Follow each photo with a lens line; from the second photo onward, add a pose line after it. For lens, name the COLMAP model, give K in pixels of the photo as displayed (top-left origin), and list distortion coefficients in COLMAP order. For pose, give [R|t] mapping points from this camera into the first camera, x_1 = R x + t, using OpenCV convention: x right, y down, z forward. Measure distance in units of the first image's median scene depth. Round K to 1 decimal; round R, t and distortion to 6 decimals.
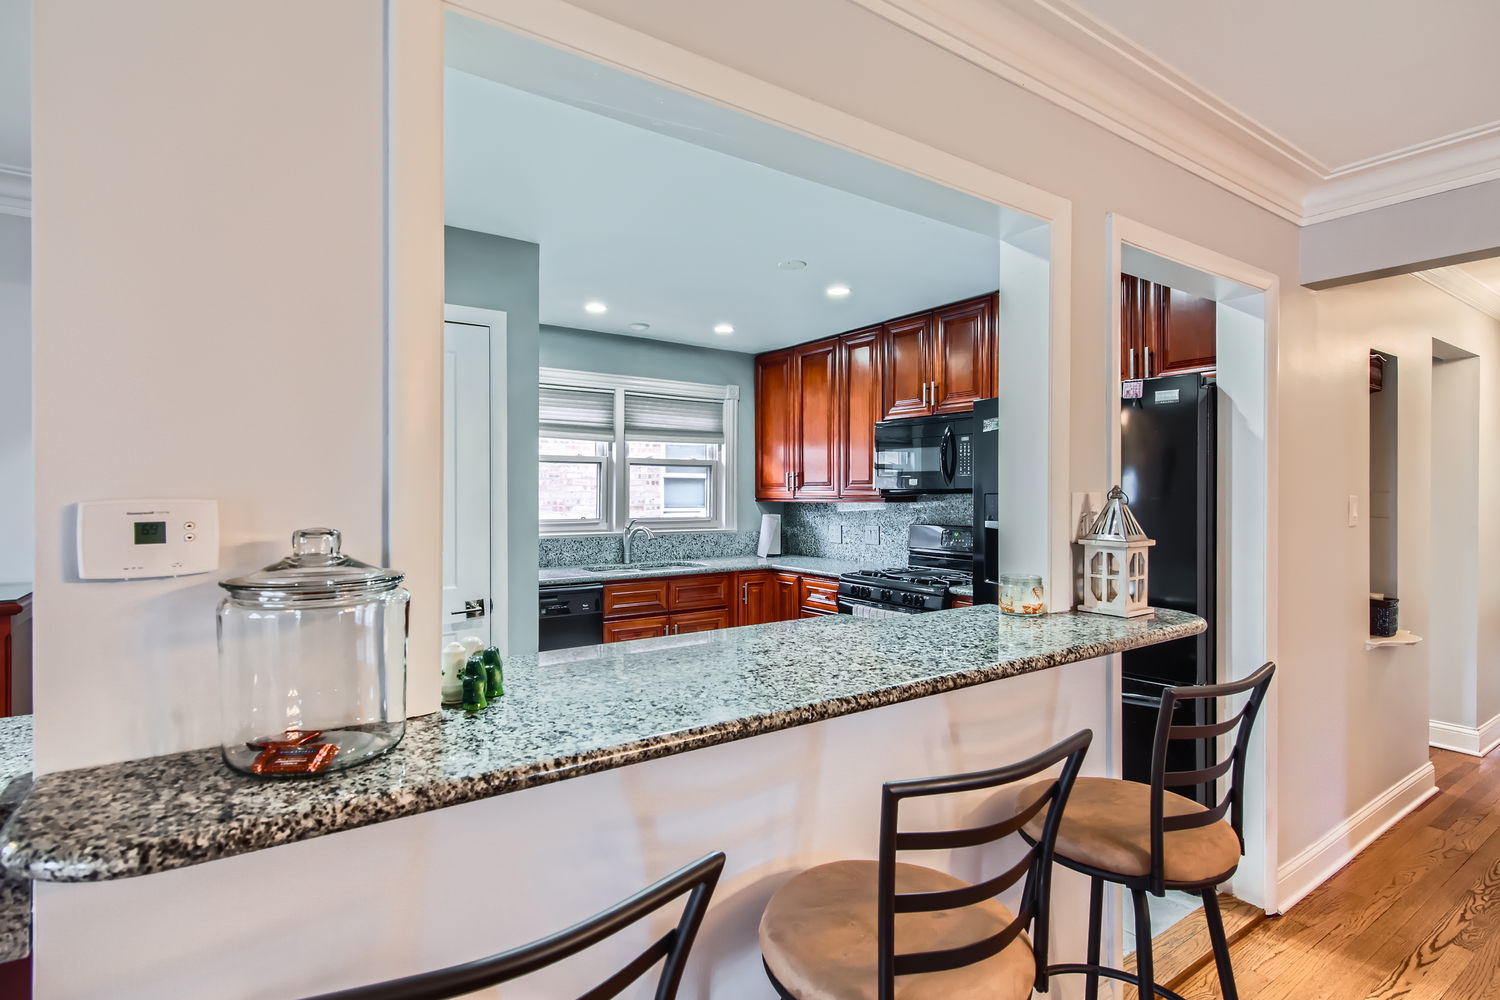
lens RADIAL K [[733.2, 0, 738.4], [0, 733.2, 496.8], [0, 0, 1]] dist [0.001730, -0.001259]
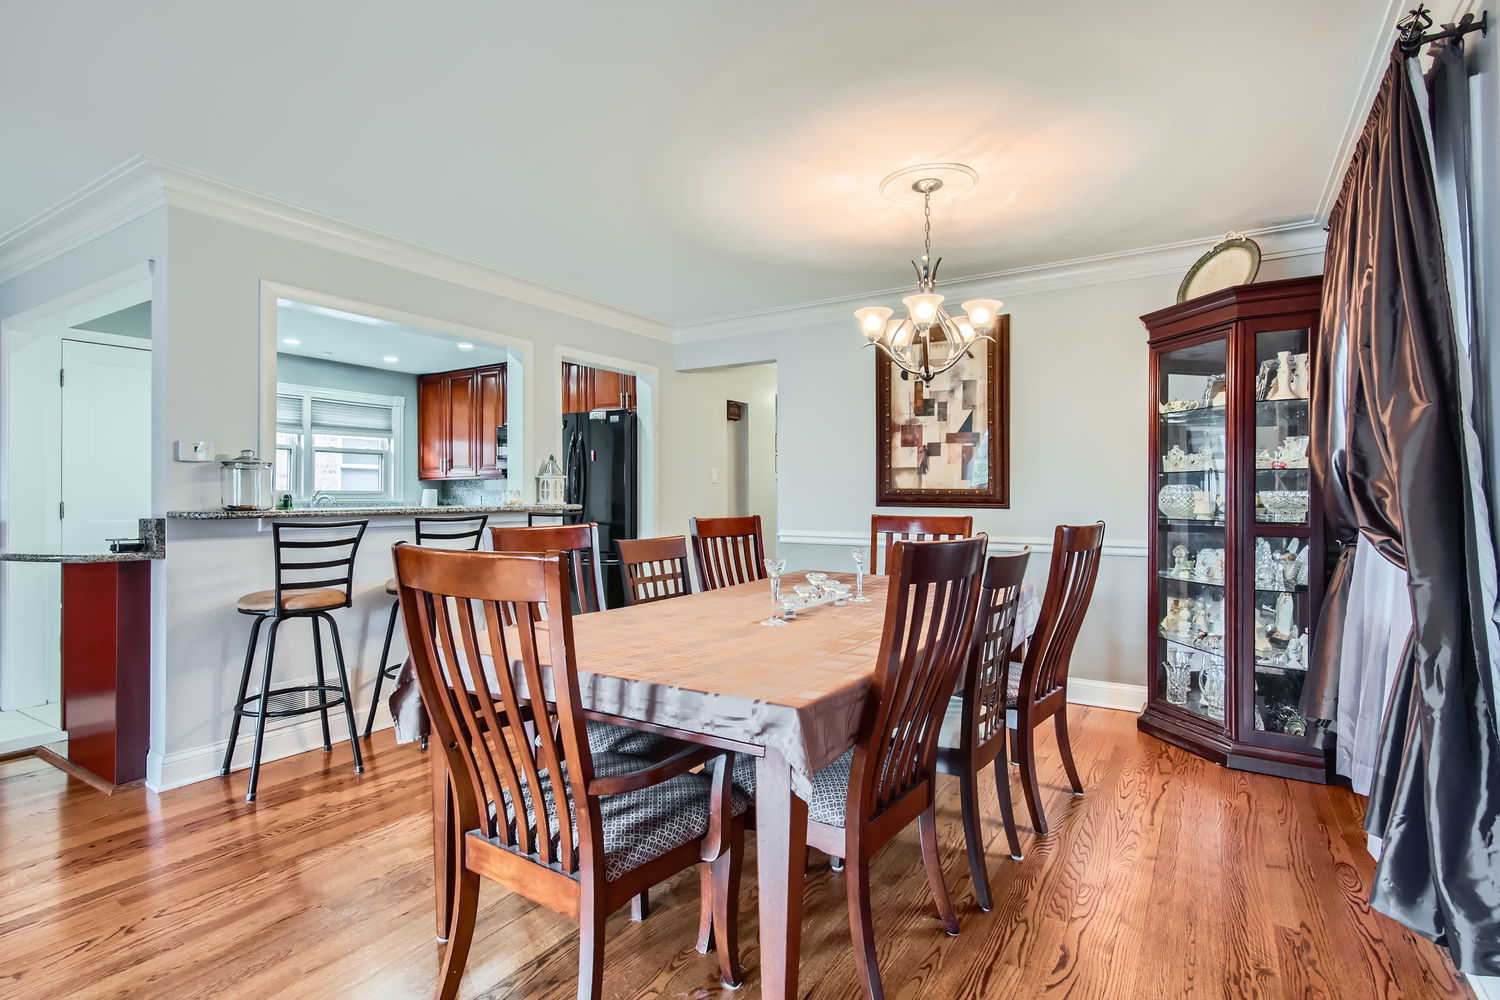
lens RADIAL K [[733.2, 0, 751.9], [0, 733.2, 491.8], [0, 0, 1]] dist [0.001730, -0.001259]
pose [[0.914728, -0.001823, 0.404065, 0.044697], [0.007261, 0.999902, -0.011928, 0.054533], [-0.404004, 0.013845, 0.914653, -0.584139]]
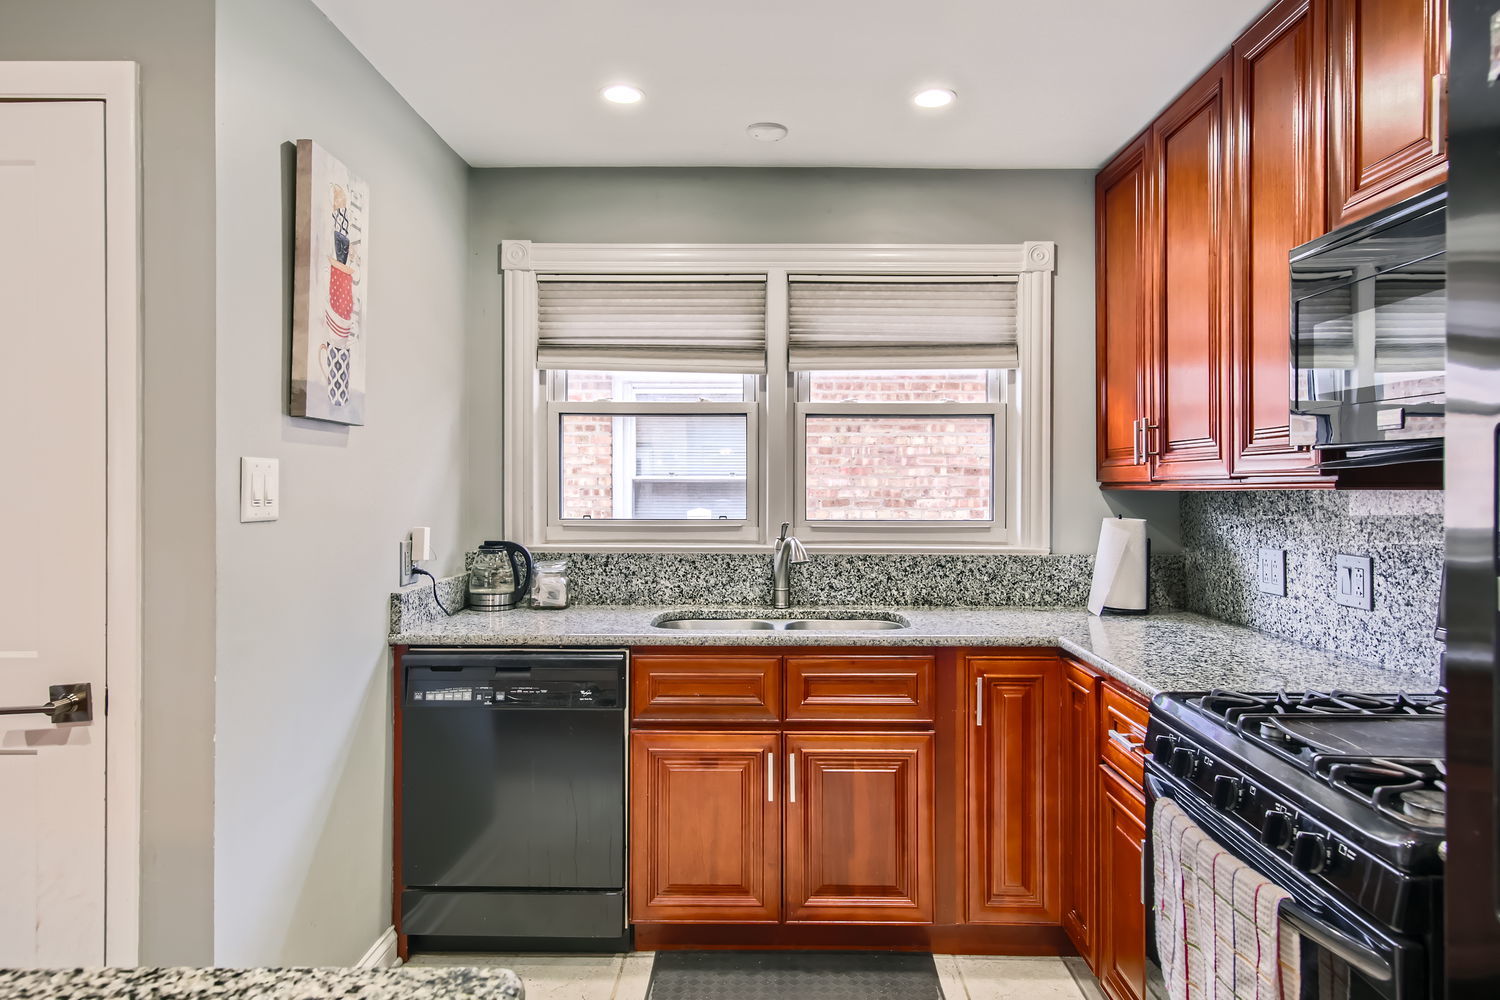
lens RADIAL K [[918.3, 0, 765.1], [0, 918.3, 488.1], [0, 0, 1]] dist [0.002927, 0.001196]
pose [[0.818925, 0.003144, -0.573892, 0.202012], [-0.004448, 0.999990, -0.000869, 0.007551], [0.573883, 0.003264, 0.818930, 0.454409]]
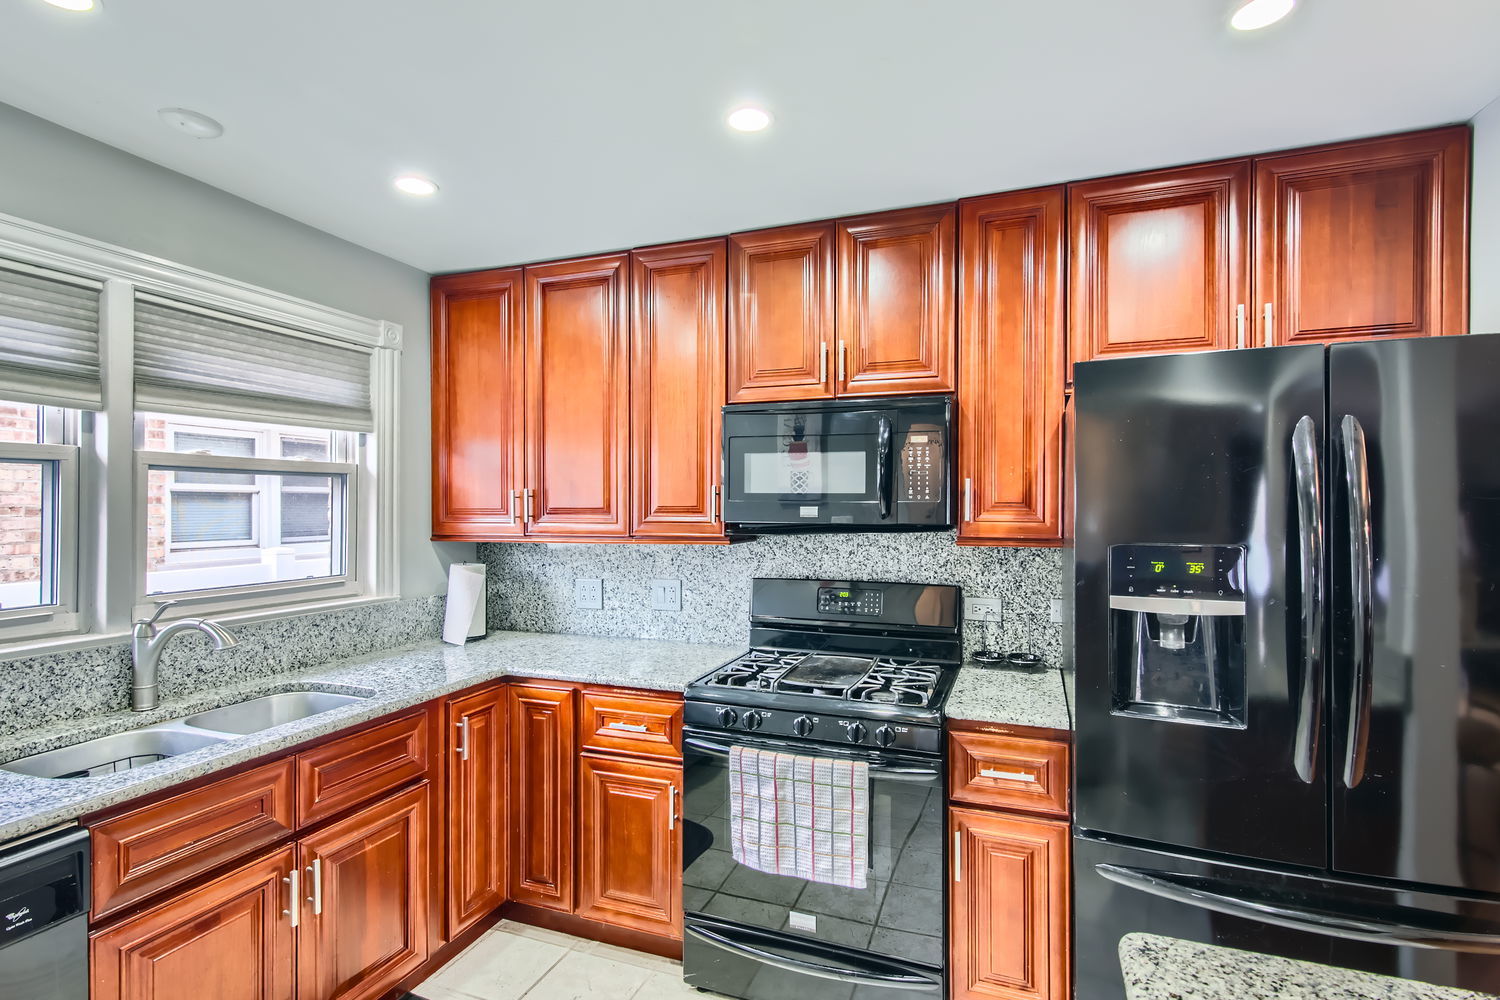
lens RADIAL K [[733.2, 0, 749.2], [0, 733.2, 504.1], [0, 0, 1]] dist [0.001730, -0.001259]
pose [[0.818858, -0.001214, 0.573995, -0.107511], [0.004743, 0.999978, -0.004652, -0.019423], [-0.573977, 0.006532, 0.818845, 0.458587]]
